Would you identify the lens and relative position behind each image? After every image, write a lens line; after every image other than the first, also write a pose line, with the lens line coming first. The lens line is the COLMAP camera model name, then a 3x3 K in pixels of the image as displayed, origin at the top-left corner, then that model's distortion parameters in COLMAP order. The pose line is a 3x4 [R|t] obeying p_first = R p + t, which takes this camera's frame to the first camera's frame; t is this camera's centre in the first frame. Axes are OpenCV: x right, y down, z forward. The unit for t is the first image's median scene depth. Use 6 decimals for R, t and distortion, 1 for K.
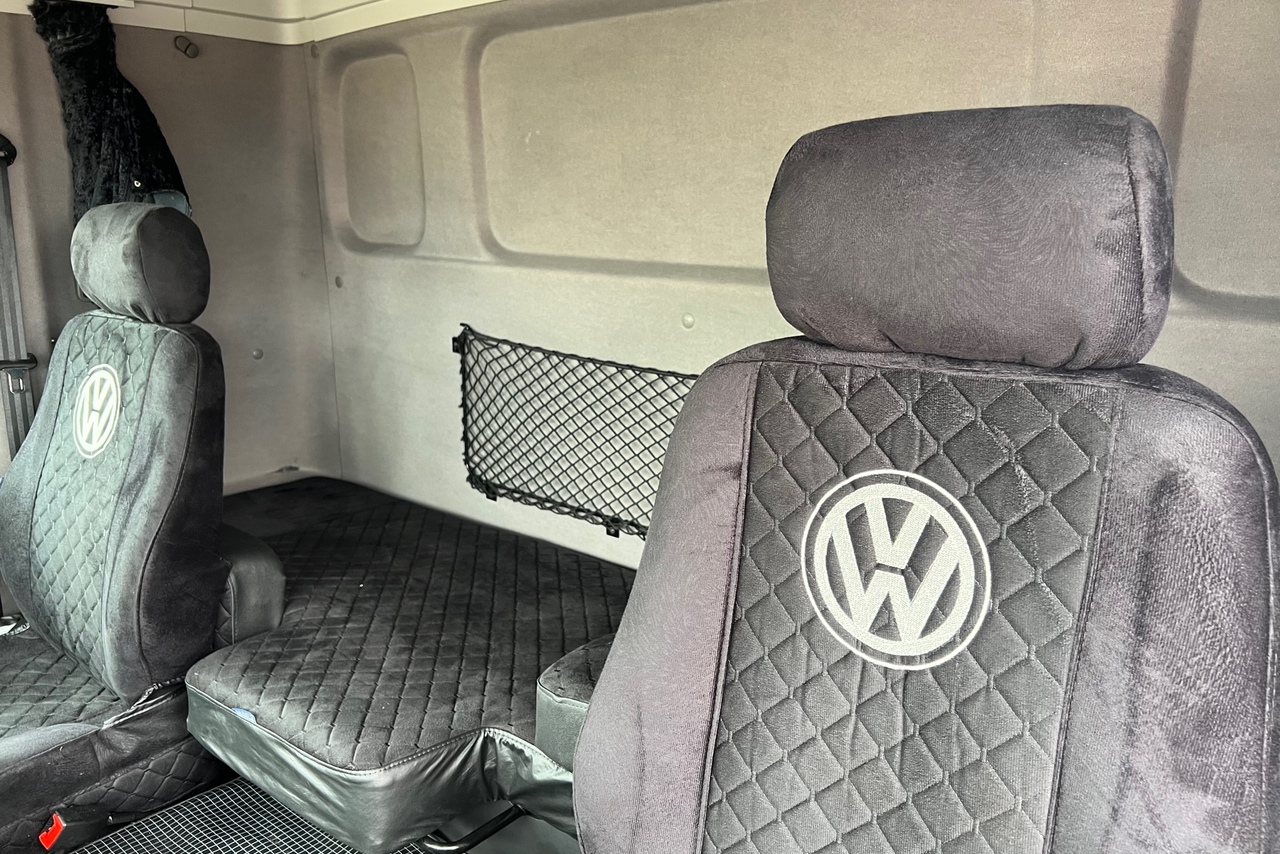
lens RADIAL K [[946.6, 0, 640.0], [0, 946.6, 427.0], [0, 0, 1]] dist [0.051446, -0.066668]
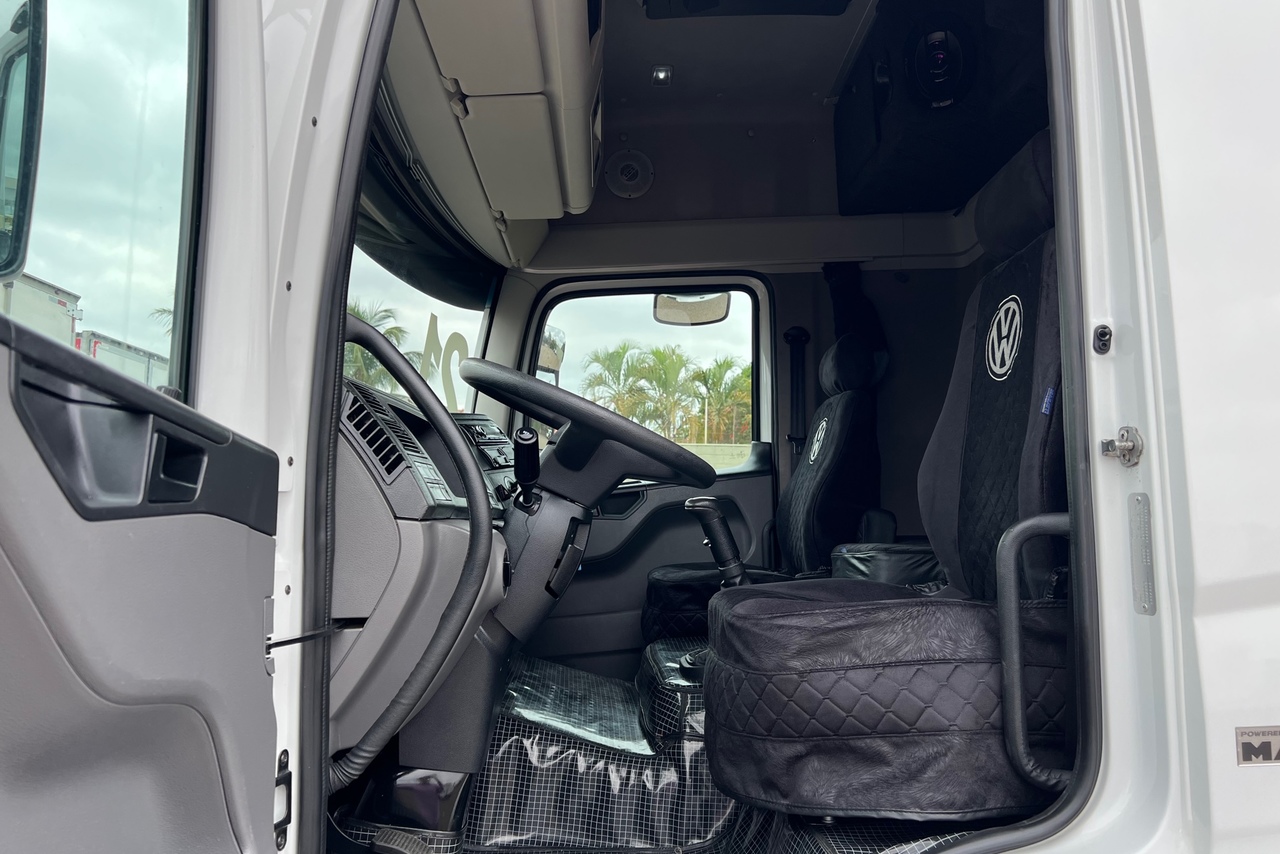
lens RADIAL K [[946.6, 0, 640.0], [0, 946.6, 427.0], [0, 0, 1]] dist [0.051446, -0.066668]
pose [[0.668397, -0.078076, -0.739696, 0.526197], [-0.158569, 0.956657, -0.244261, 0.407713], [0.726706, 0.280557, 0.627046, -0.415458]]
